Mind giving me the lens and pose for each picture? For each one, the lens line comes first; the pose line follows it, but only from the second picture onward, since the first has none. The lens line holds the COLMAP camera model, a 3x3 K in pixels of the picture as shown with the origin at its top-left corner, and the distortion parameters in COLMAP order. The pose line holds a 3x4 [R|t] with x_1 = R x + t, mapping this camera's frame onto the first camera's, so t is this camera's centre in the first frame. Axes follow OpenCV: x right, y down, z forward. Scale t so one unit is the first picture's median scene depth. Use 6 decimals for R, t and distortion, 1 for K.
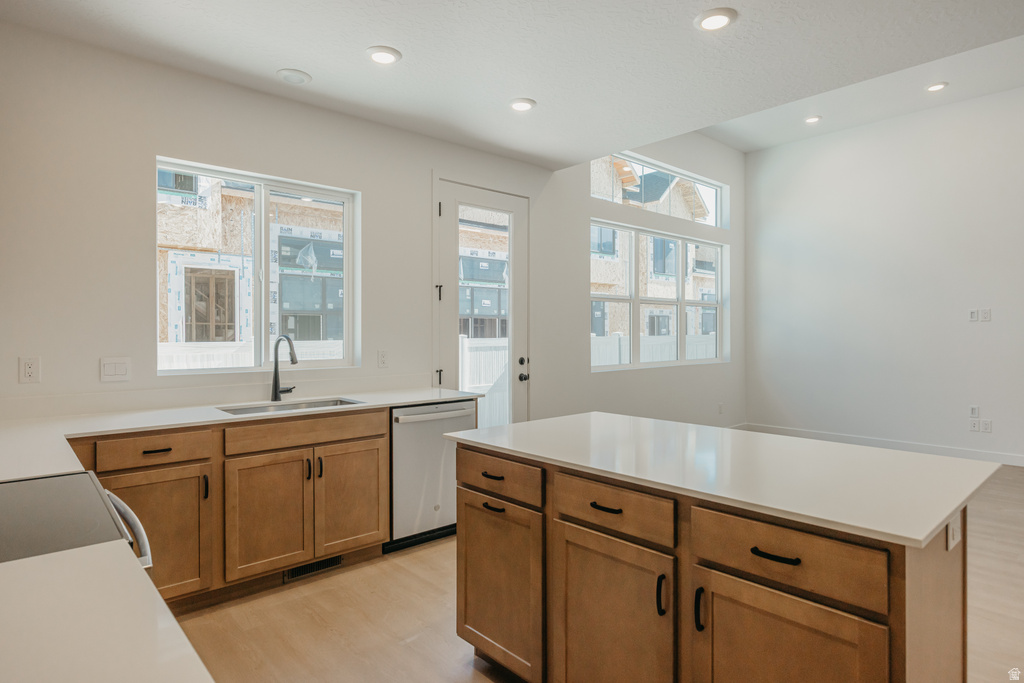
lens RADIAL K [[567.0, 0, 515.5], [0, 567.0, 335.2], [0, 0, 1]] dist [0.000013, -0.000782]
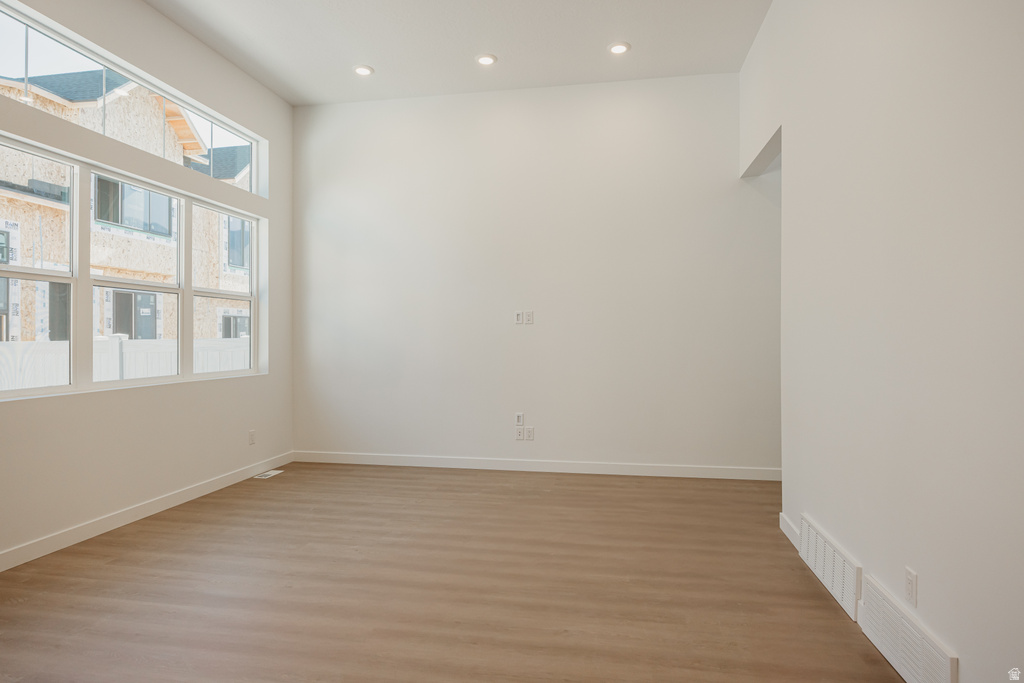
lens RADIAL K [[568.5, 0, 513.6], [0, 568.5, 338.6], [0, 0, 1]] dist [-0.000190, 0.000027]
pose [[0.793666, 0.003148, 0.608346, 0.116007], [-0.001705, 0.999994, -0.002950, 0.001417], [-0.608352, 0.001303, 0.793667, 0.131005]]
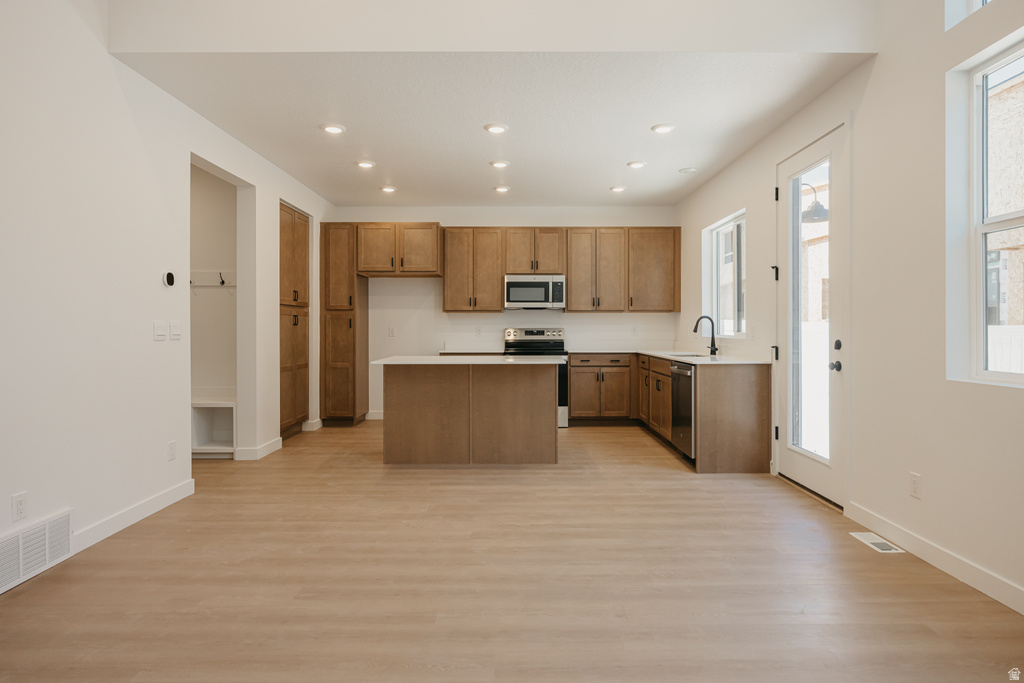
lens RADIAL K [[567.0, 0, 515.5], [0, 567.0, 335.2], [0, 0, 1]] dist [0.000013, -0.000782]
pose [[-0.670491, 0.013301, -0.741799, 0.378489], [0.003355, 0.999883, 0.014896, 0.009093], [0.741910, 0.007499, -0.670457, 0.521756]]
